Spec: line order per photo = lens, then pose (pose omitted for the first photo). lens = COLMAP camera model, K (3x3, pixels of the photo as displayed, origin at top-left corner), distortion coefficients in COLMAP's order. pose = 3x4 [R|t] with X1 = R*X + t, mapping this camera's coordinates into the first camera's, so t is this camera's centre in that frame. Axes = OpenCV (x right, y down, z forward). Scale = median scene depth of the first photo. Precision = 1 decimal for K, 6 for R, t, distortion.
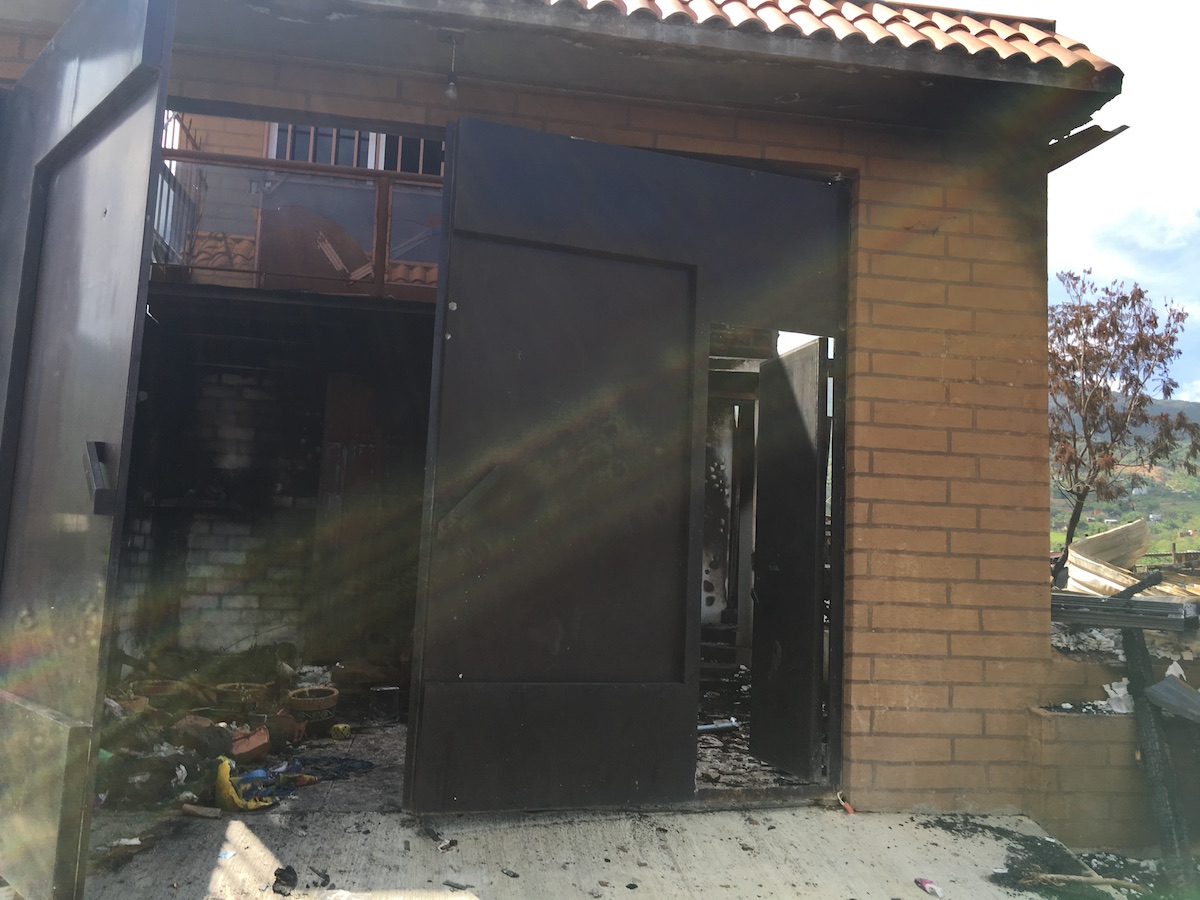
lens RADIAL K [[1014.3, 0, 600.0], [0, 1014.3, 450.0], [0, 0, 1]] dist [0.077360, -0.009164]
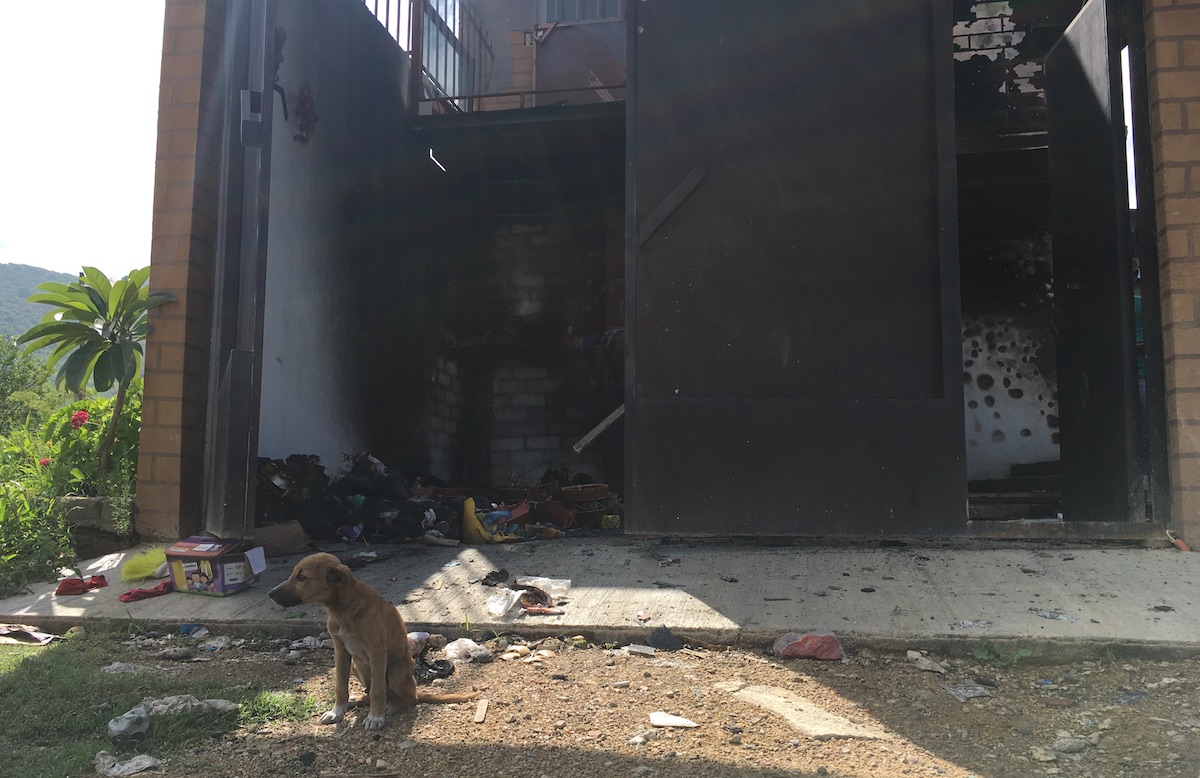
lens RADIAL K [[1018.9, 0, 626.9], [0, 1018.9, 388.7], [0, 0, 1]] dist [0.117621, -0.158960]
pose [[0.943244, -0.076635, -0.323137, 0.103619], [0.072246, 0.997059, -0.025576, 0.210248], [0.324147, 0.000779, 0.946006, 0.102095]]
